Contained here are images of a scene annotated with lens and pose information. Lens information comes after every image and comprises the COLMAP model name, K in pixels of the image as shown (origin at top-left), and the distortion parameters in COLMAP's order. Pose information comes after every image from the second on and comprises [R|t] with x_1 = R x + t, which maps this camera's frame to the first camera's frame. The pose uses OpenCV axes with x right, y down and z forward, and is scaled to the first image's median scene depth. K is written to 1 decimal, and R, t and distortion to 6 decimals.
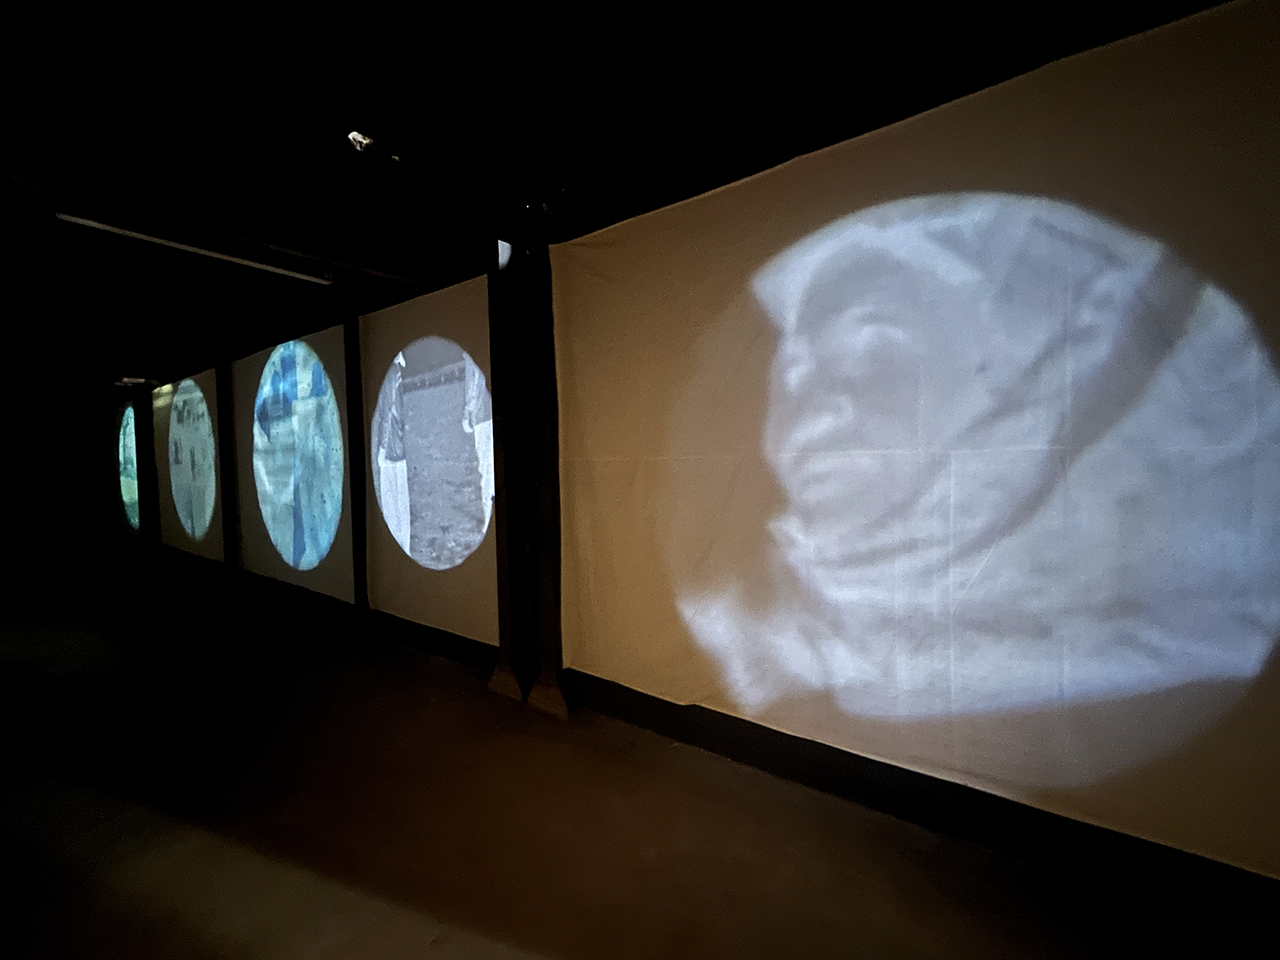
lens RADIAL K [[558.2, 0, 640.0], [0, 558.2, 480.0], [0, 0, 1]] dist [0.000462, 0.000032]
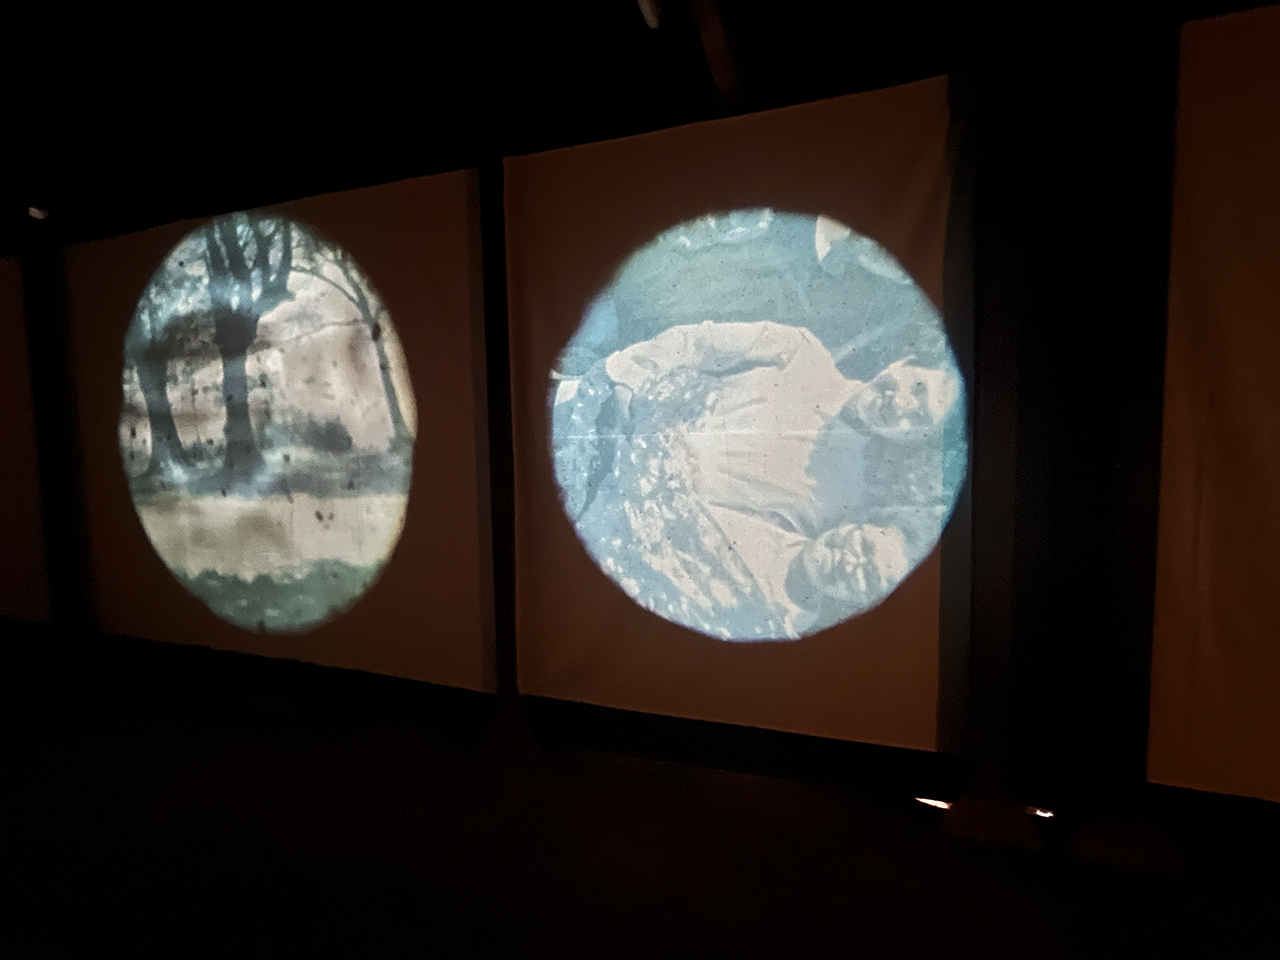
lens RADIAL K [[558.2, 0, 640.0], [0, 558.2, 480.0], [0, 0, 1]] dist [0.000462, 0.000032]
pose [[0.940680, -0.025266, 0.338353, -0.468681], [0.014160, 0.999278, 0.035252, -0.004431], [-0.338999, -0.028370, 0.940359, 0.366049]]
